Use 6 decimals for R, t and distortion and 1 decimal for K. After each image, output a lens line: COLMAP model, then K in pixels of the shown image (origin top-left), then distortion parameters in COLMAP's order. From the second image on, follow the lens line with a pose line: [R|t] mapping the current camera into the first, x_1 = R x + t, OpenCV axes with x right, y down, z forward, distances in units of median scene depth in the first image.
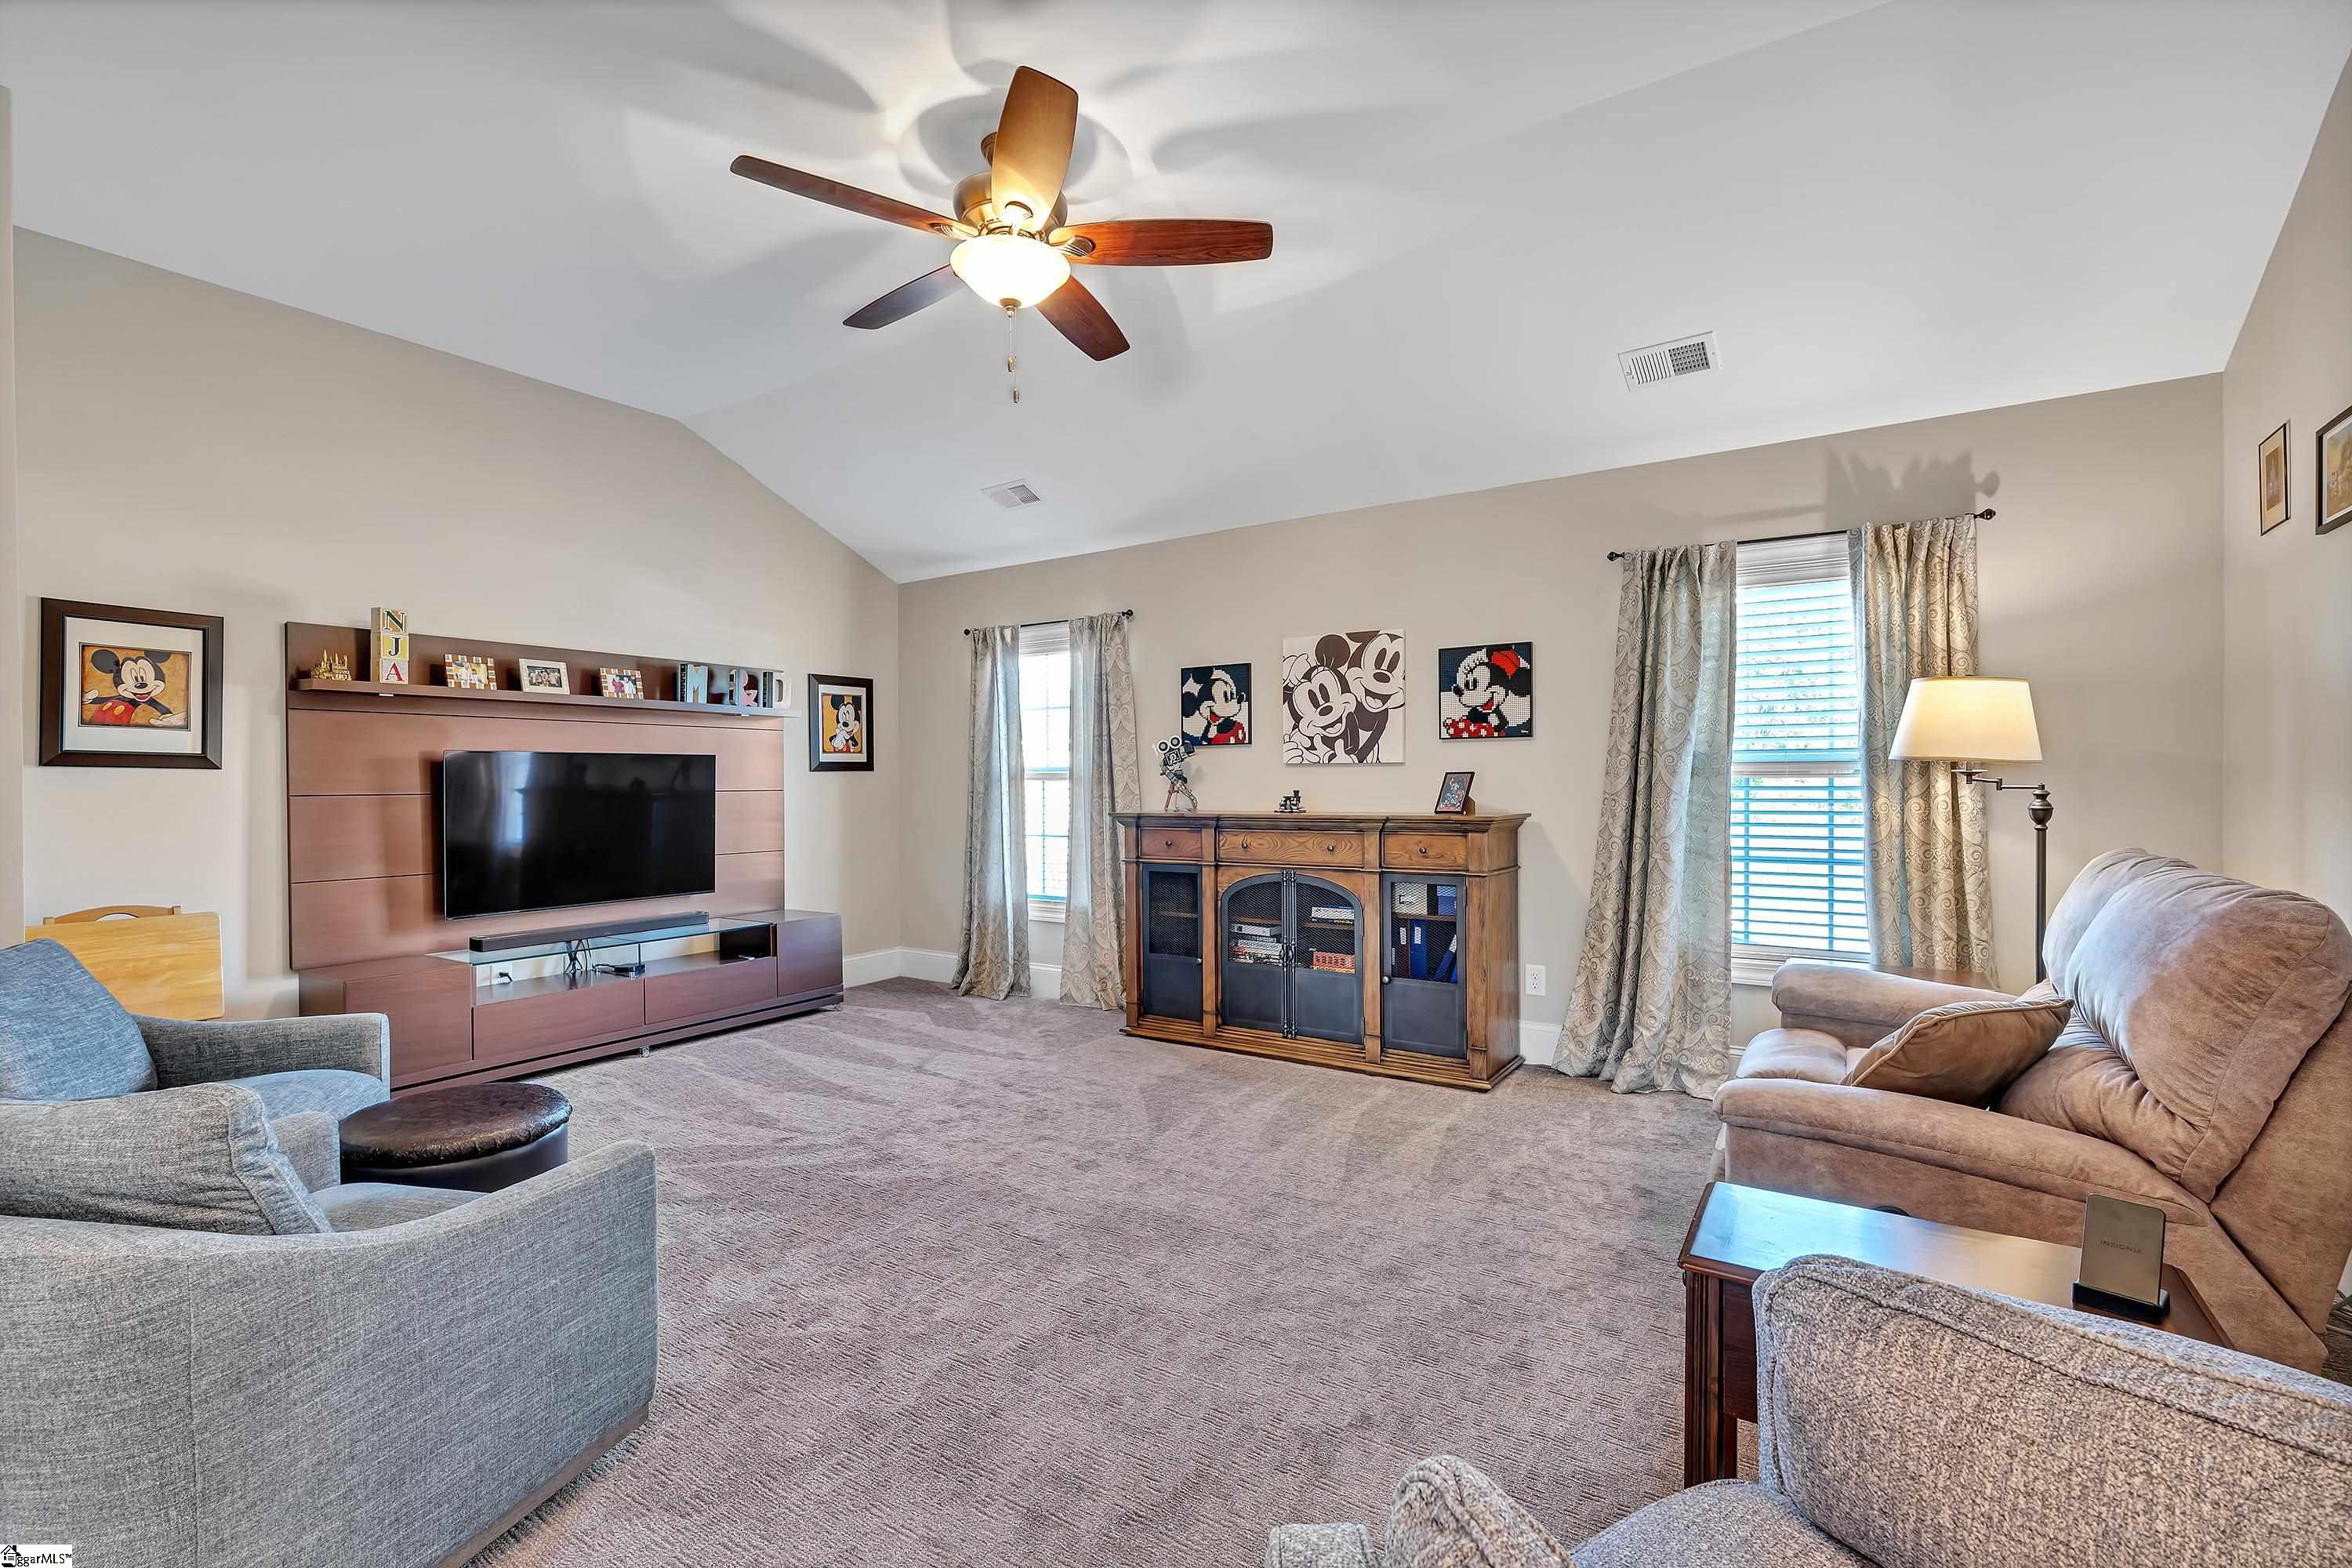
lens RADIAL K [[1037.5, 0, 1171.4], [0, 1037.5, 778.0], [0, 0, 1]] dist [-0.008285, 0.000827]
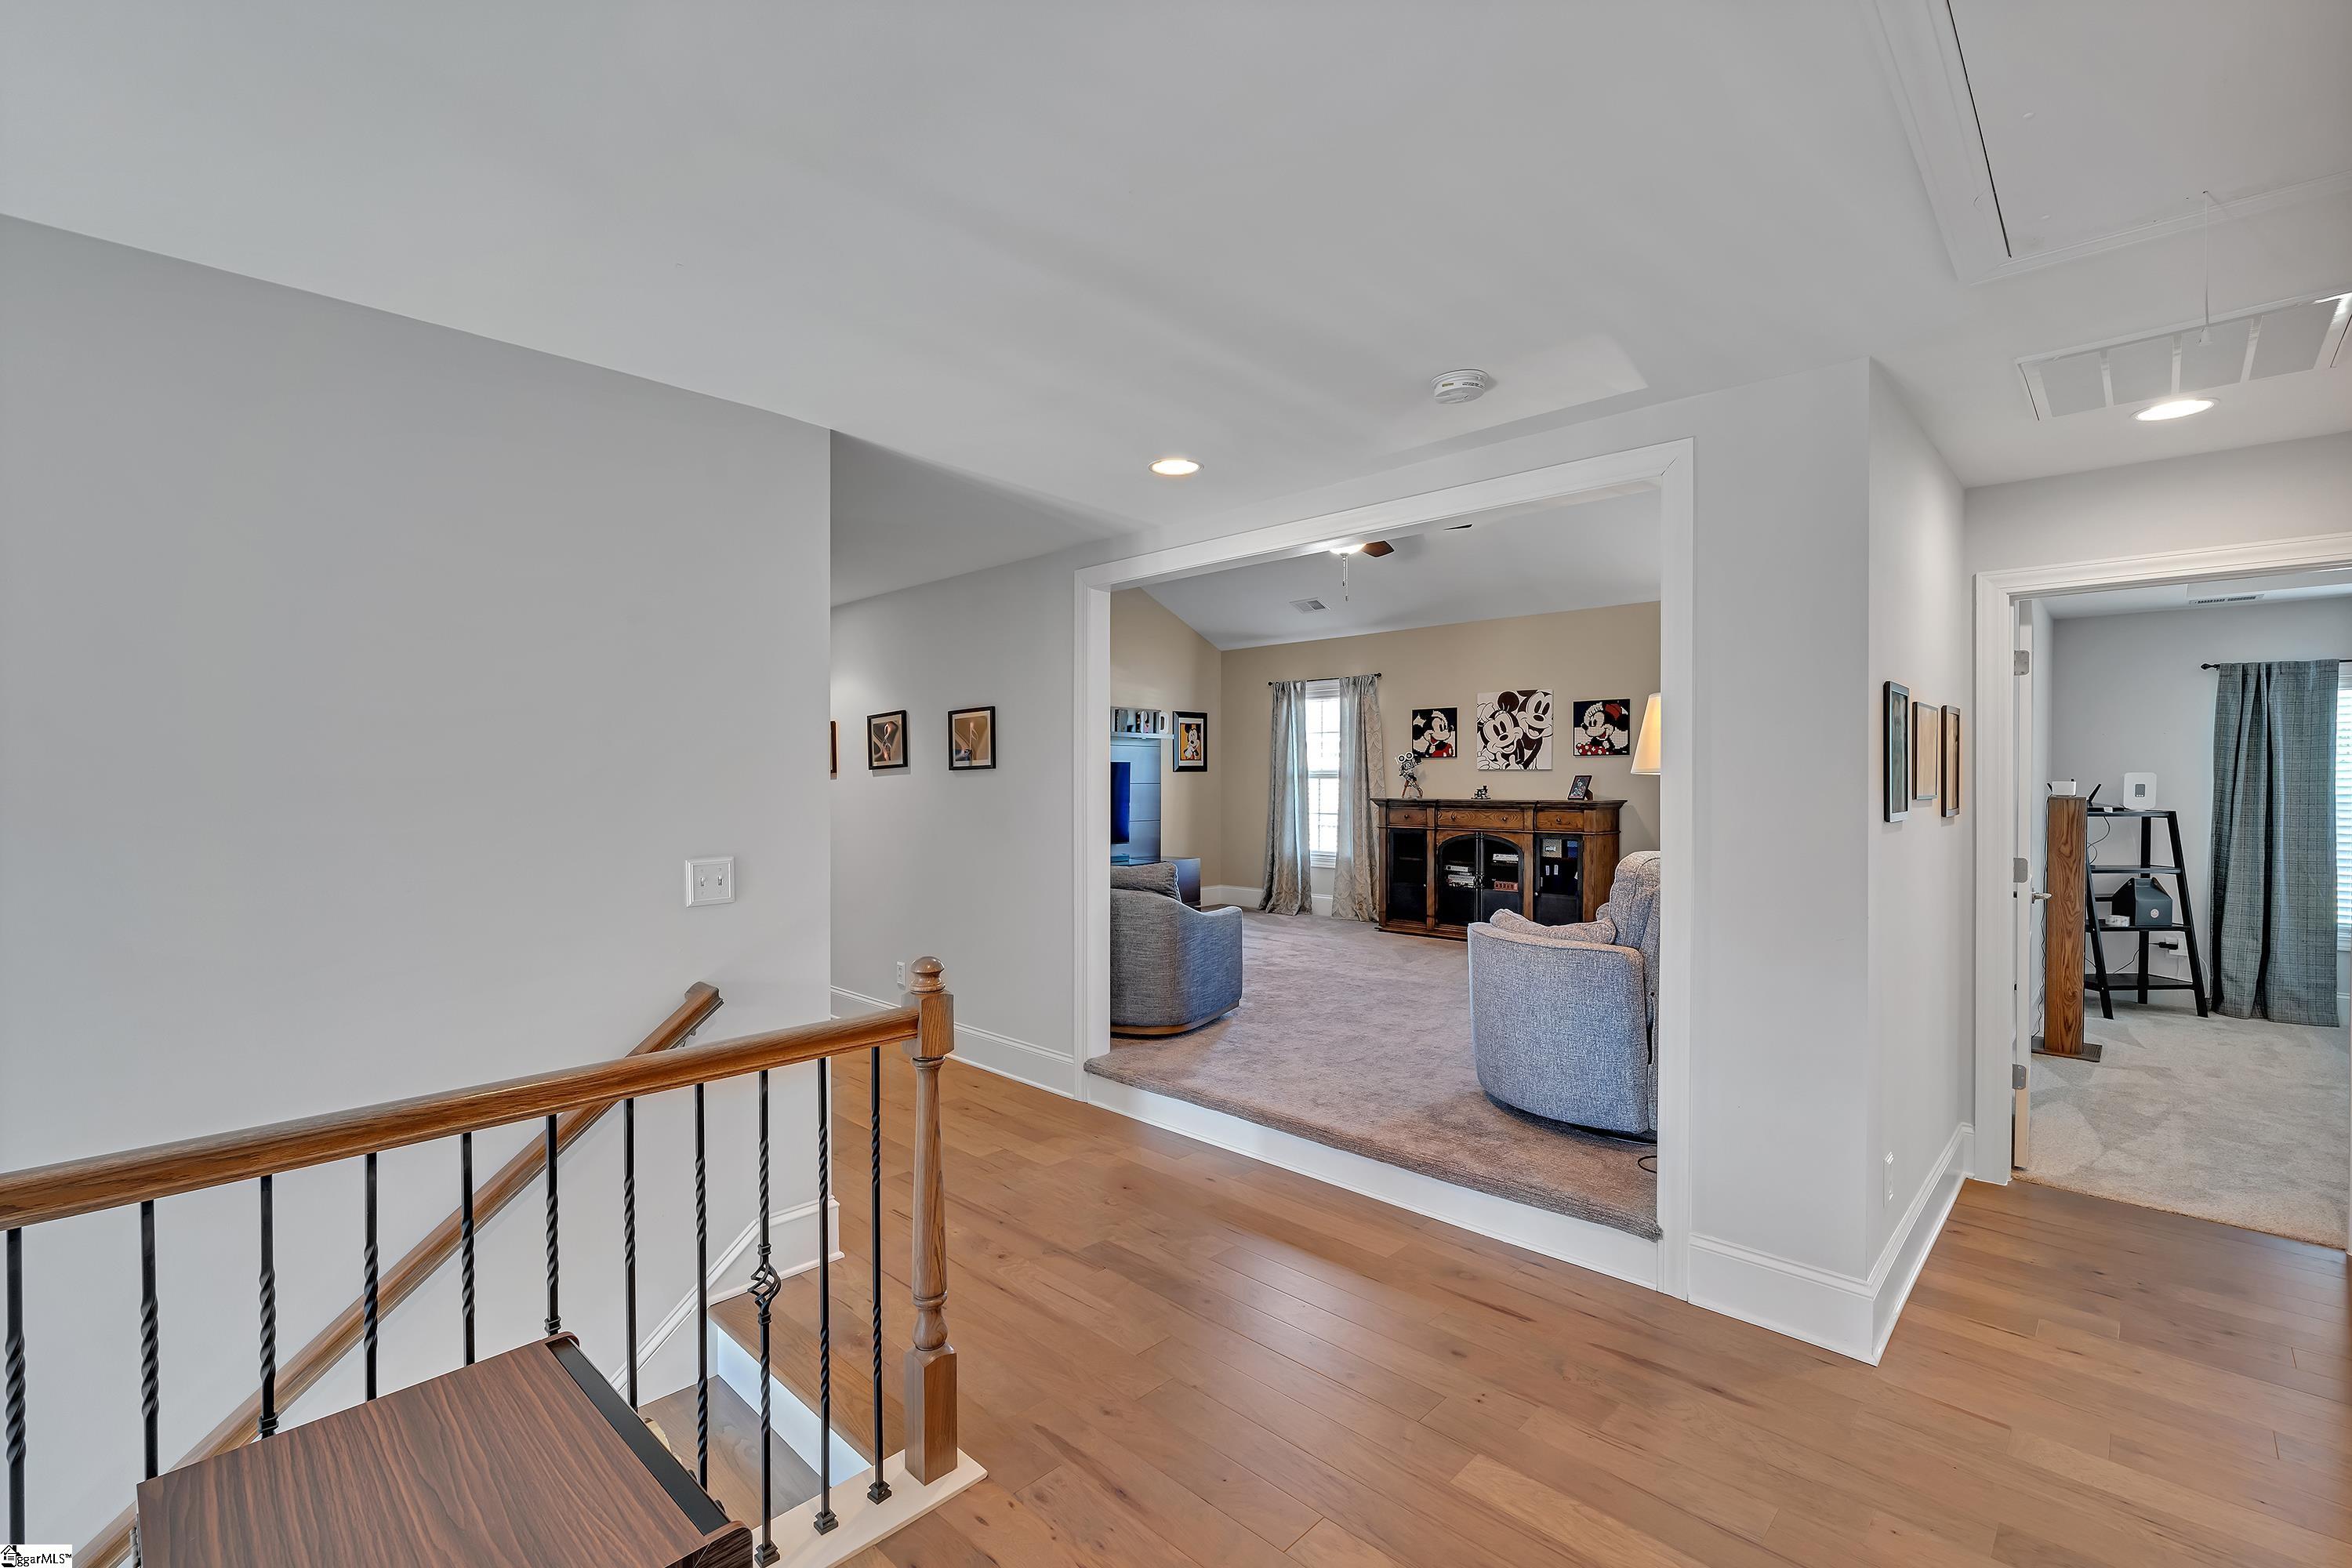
lens RADIAL K [[1037.5, 0, 1173.9], [0, 1037.5, 785.0], [0, 0, 1]] dist [-0.008285, 0.000827]
pose [[0.983209, 0.007640, -0.182322, -0.063303], [-0.005758, 0.999925, 0.010849, -0.004023], [0.182391, -0.009617, 0.983179, -0.684896]]
